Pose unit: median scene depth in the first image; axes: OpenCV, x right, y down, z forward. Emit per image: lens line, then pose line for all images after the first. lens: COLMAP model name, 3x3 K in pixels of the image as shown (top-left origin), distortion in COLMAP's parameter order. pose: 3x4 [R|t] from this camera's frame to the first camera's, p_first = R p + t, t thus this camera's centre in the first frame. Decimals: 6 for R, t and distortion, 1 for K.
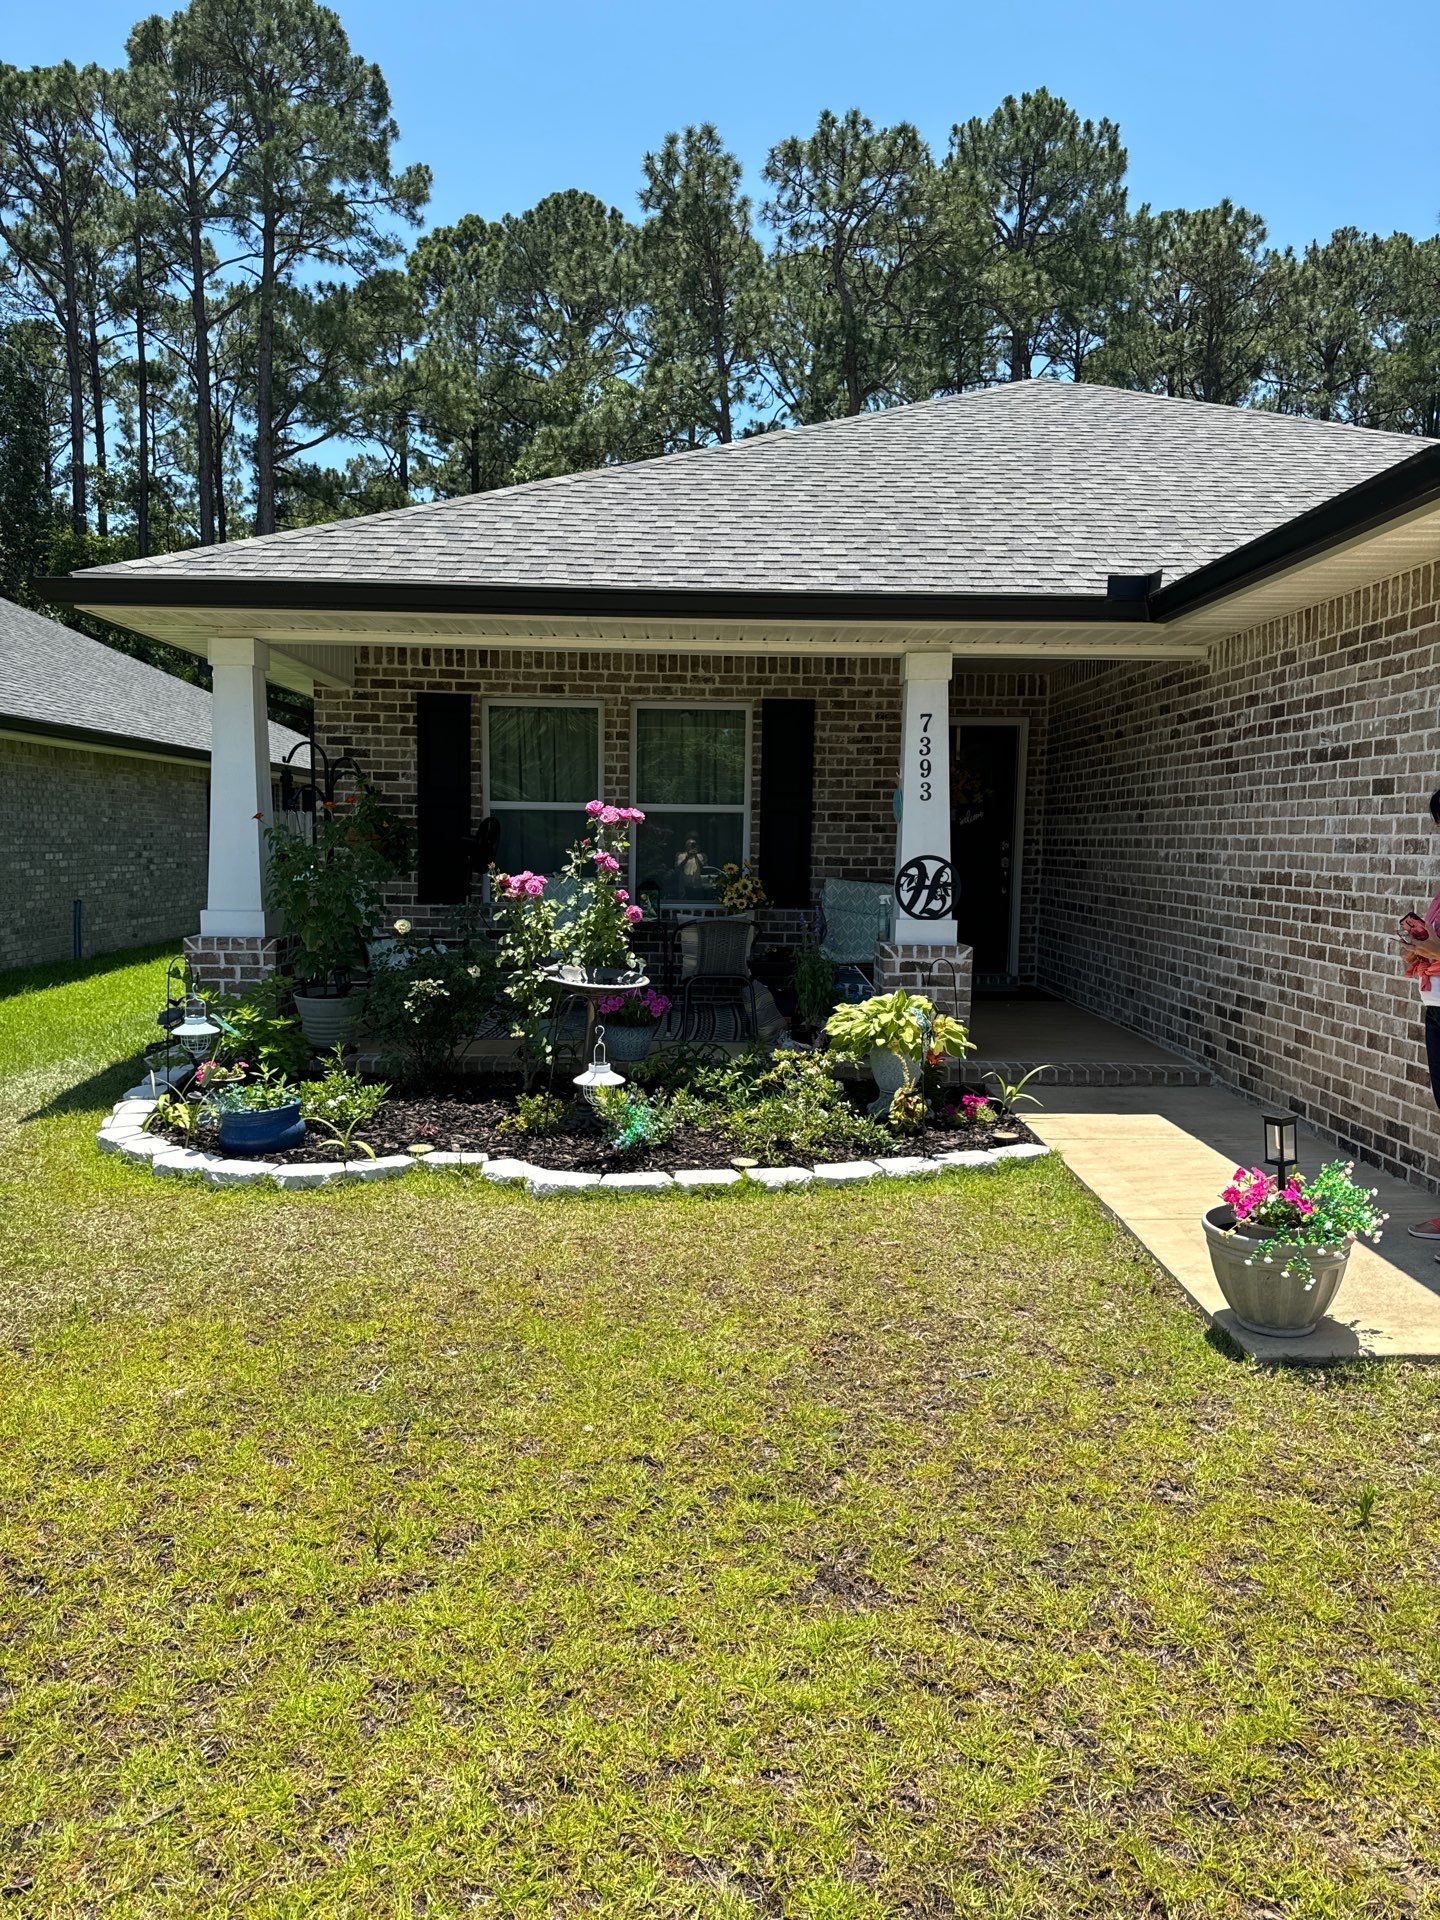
lens RADIAL K [[1321.5, 0, 746.7], [0, 1321.5, 975.1], [0, 0, 1]] dist [-0.009884, 0.008190]
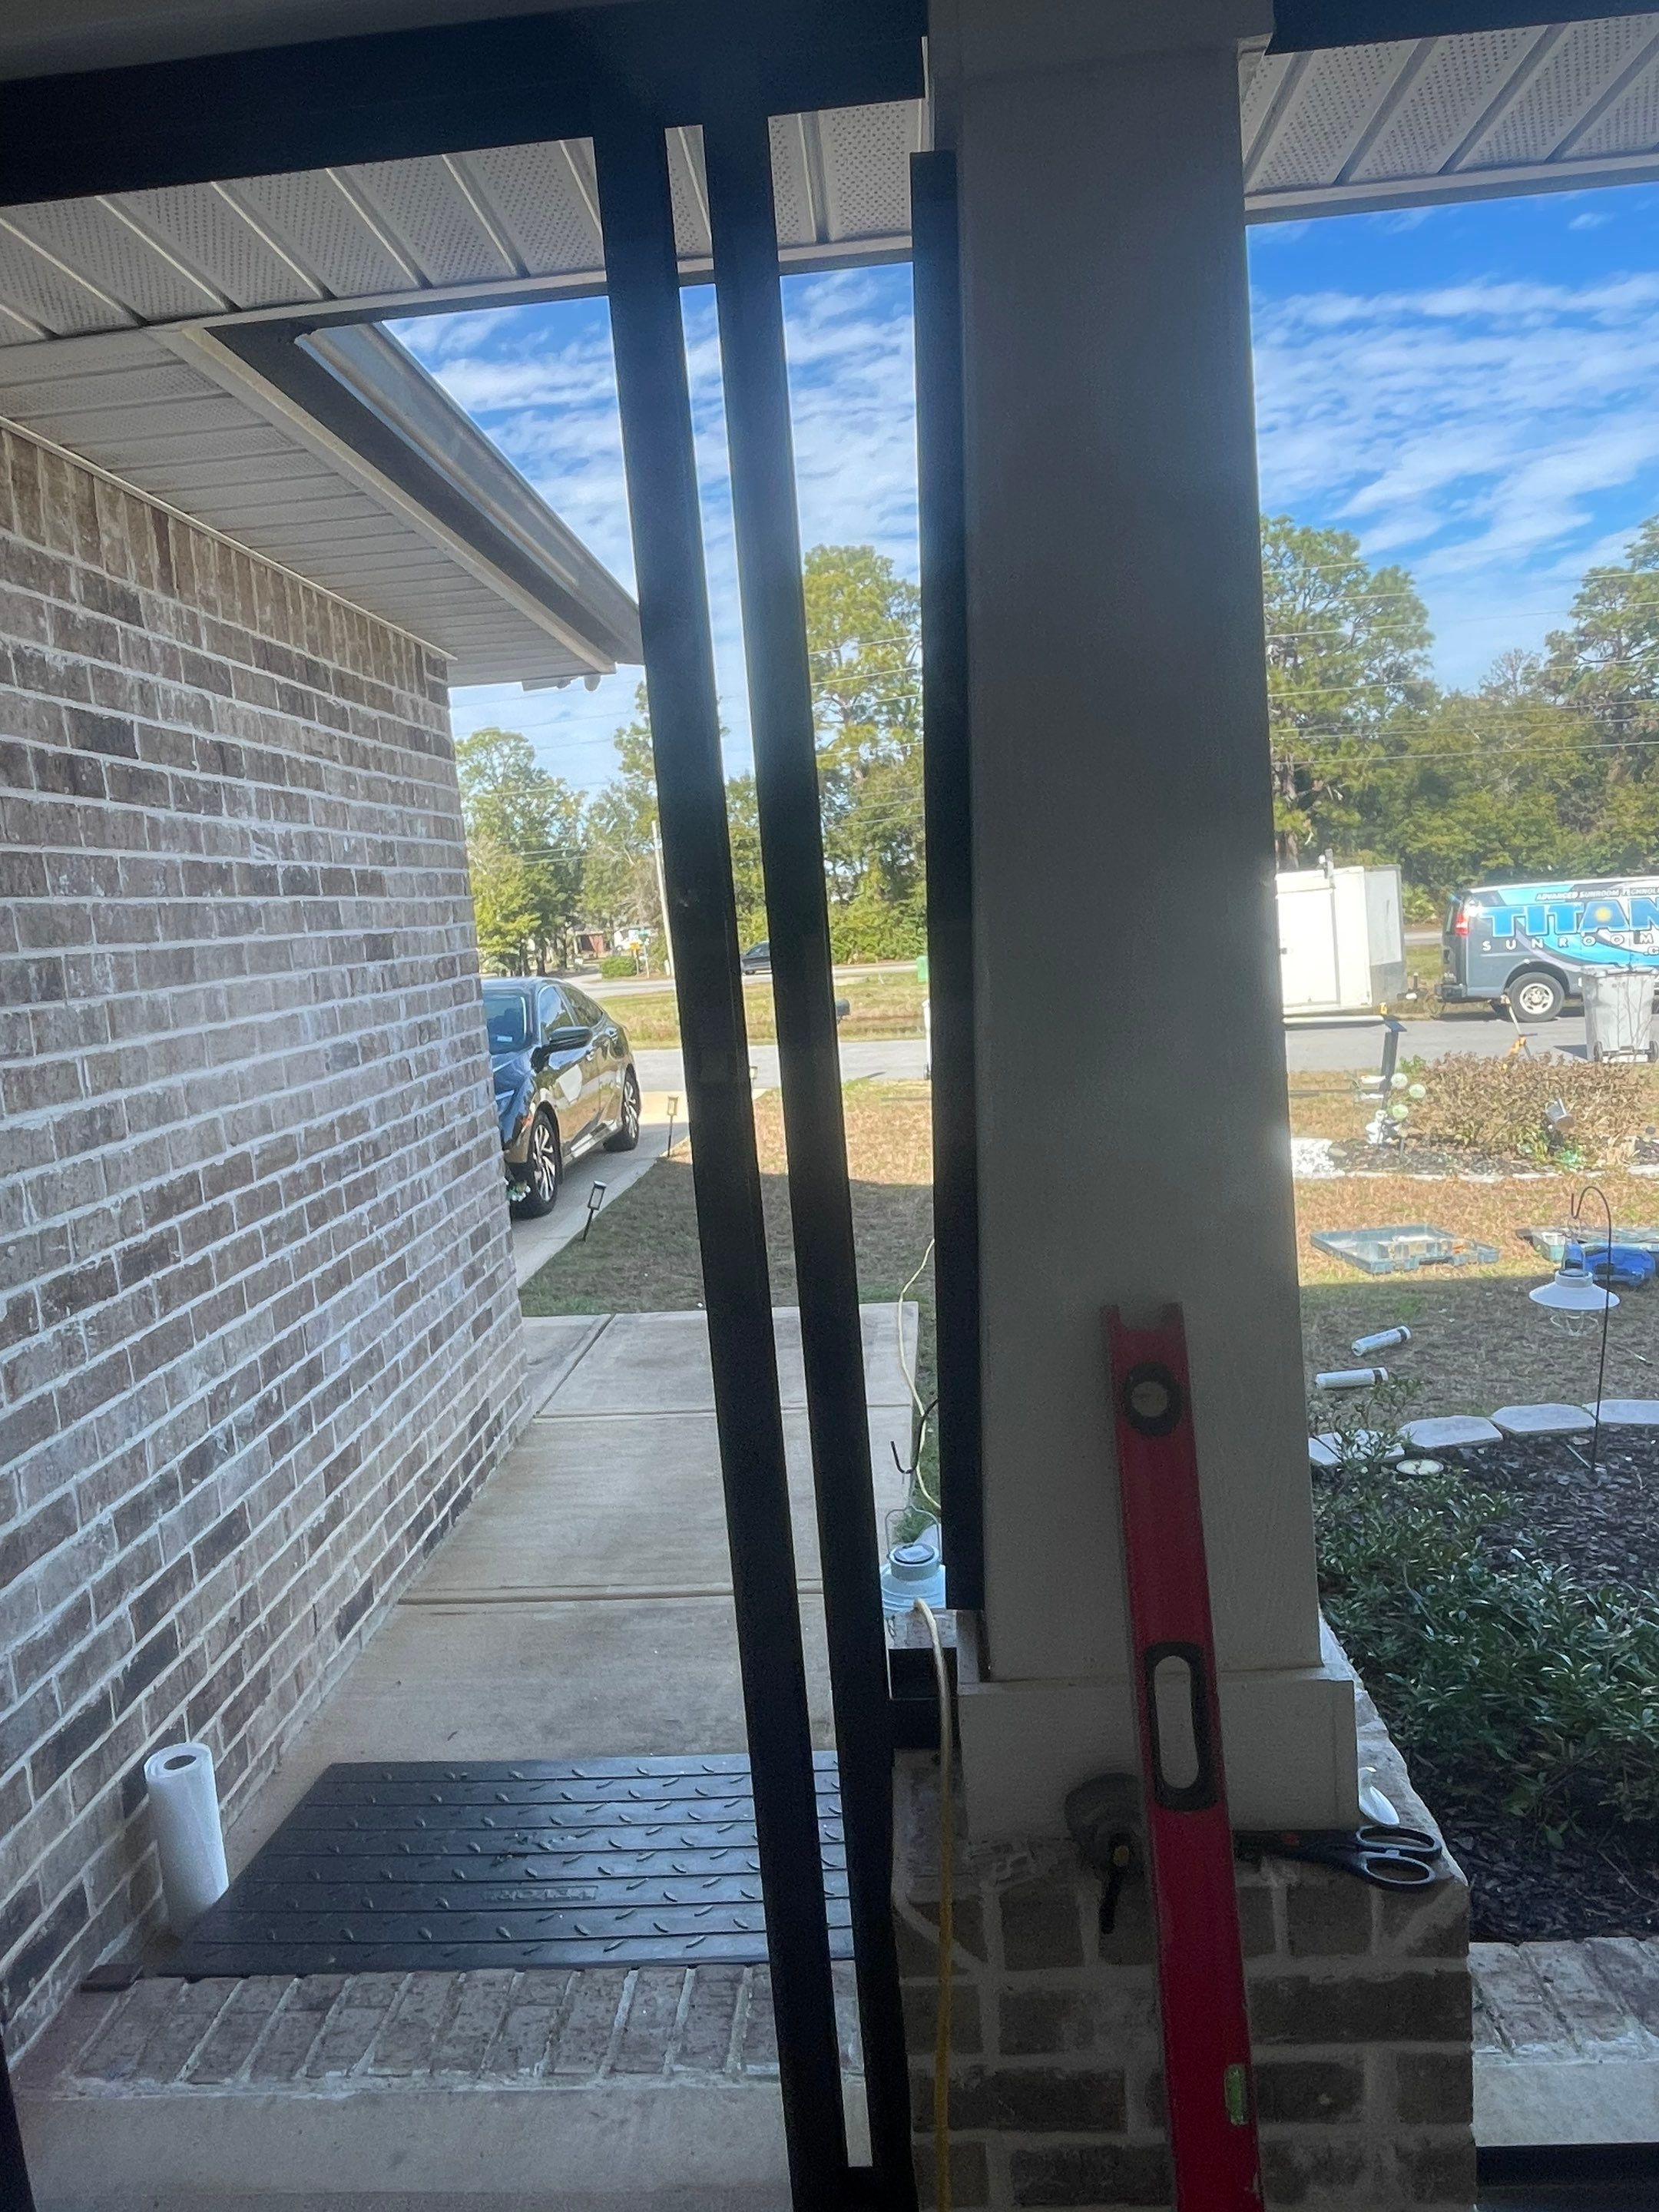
lens RADIAL K [[1370.7, 0, 852.6], [0, 1370.7, 1092.6], [0, 0, 1]] dist [-0.002927, 0.000037]
pose [[-0.995508, 0.052270, 0.078939, 0.171319], [0.069929, 0.968029, 0.240895, -0.172738], [-0.063823, 0.245333, -0.967336, 1.296960]]
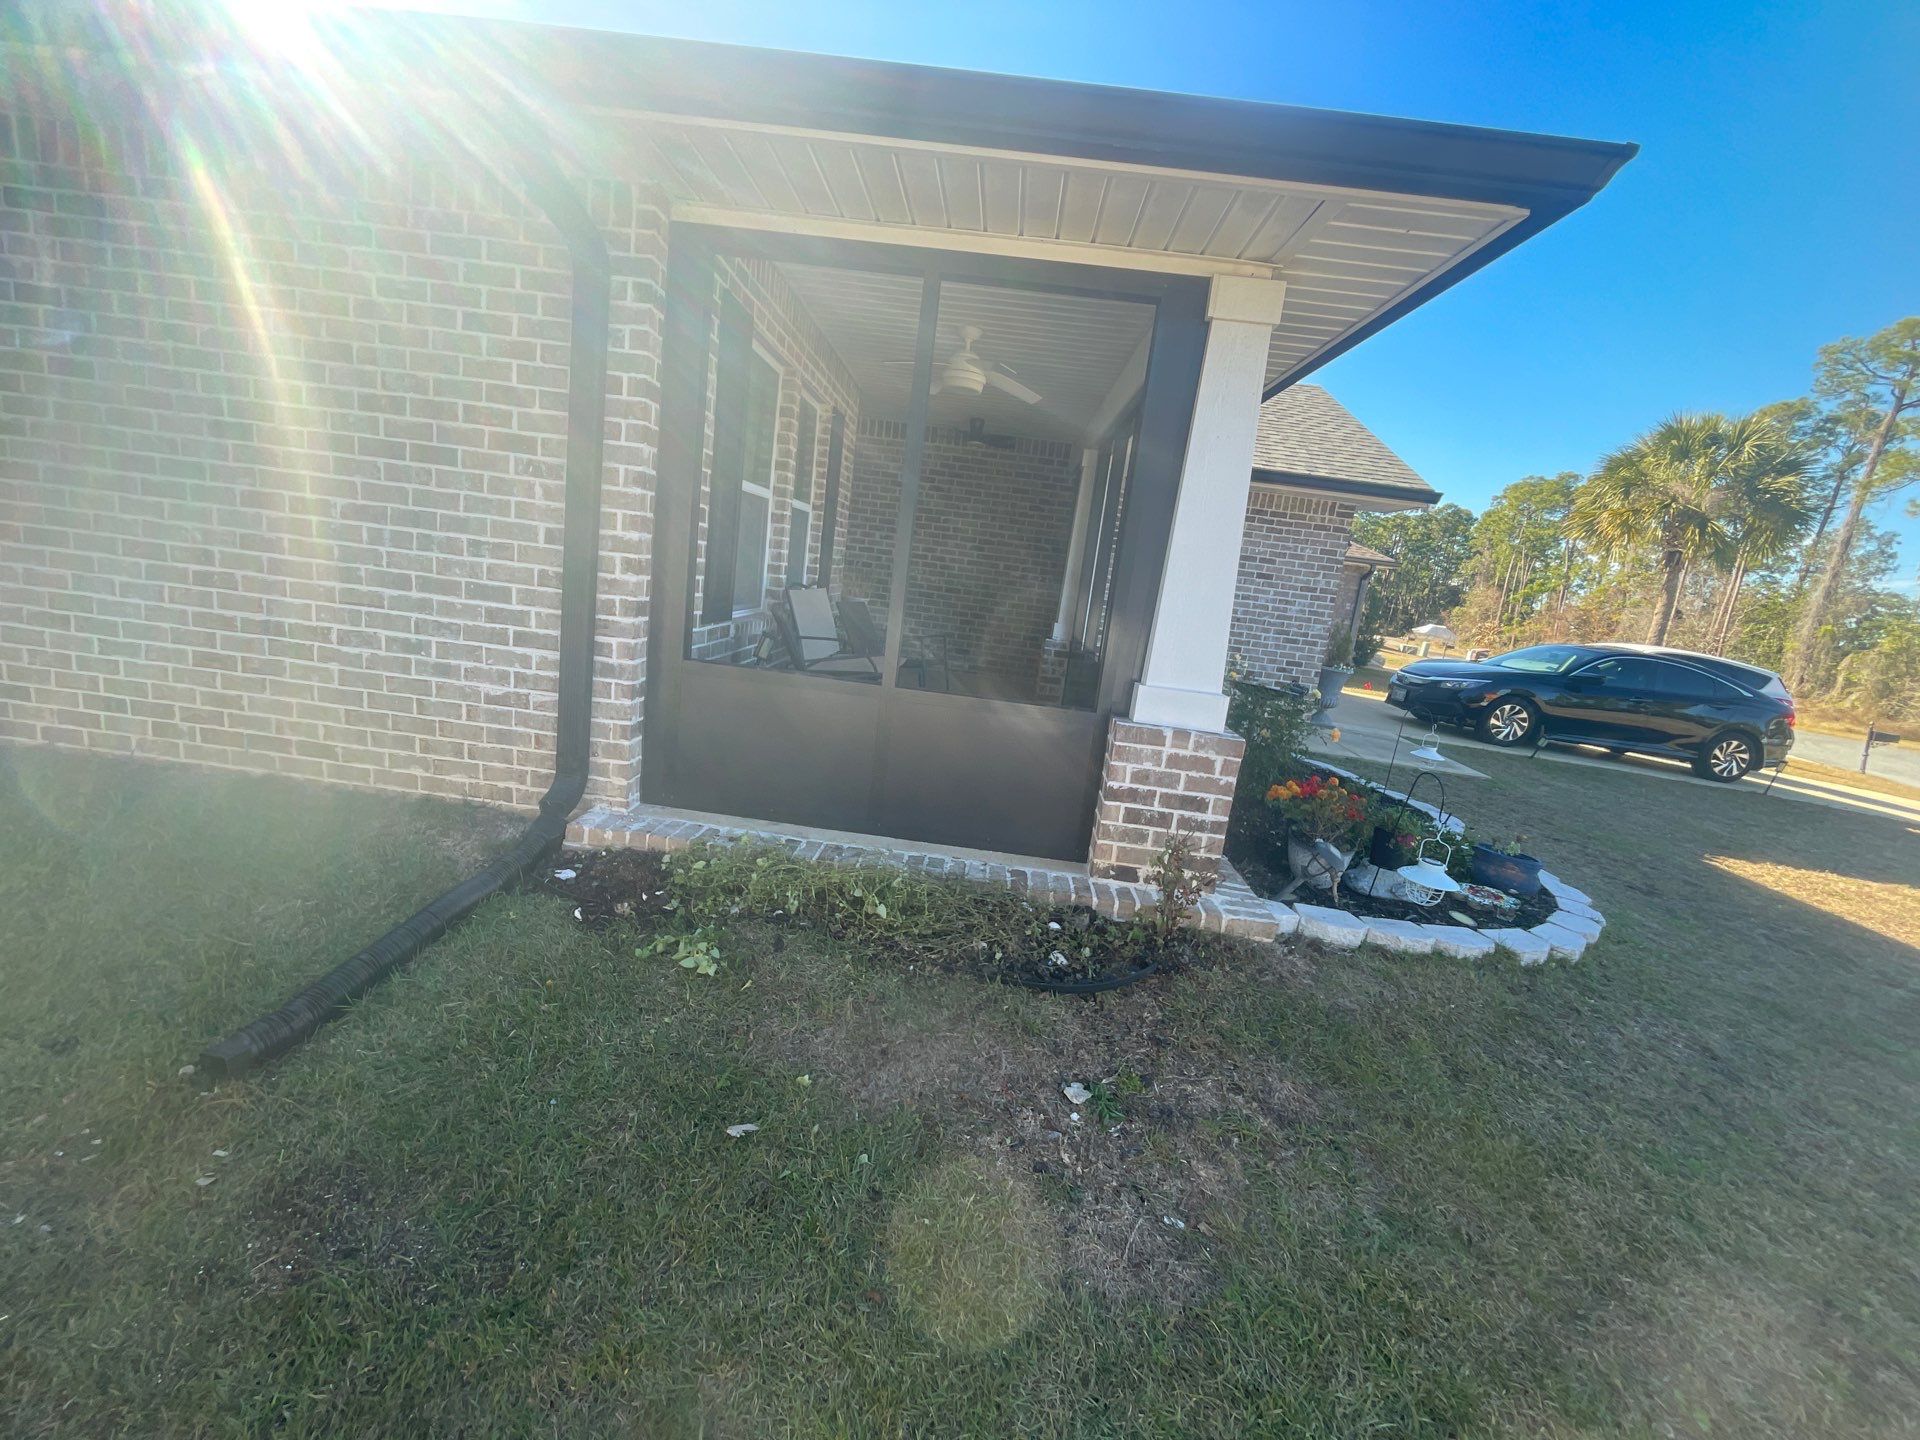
lens RADIAL K [[772.8, 0, 957.1], [0, 772.8, 706.9], [0, 0, 1]] dist [-0.003449, 0.000604]
pose [[0.064988, -0.179448, 0.981618, -0.881949], [-0.019642, 0.983277, 0.181052, -0.122595], [-0.997693, -0.031048, 0.060377, 1.201285]]
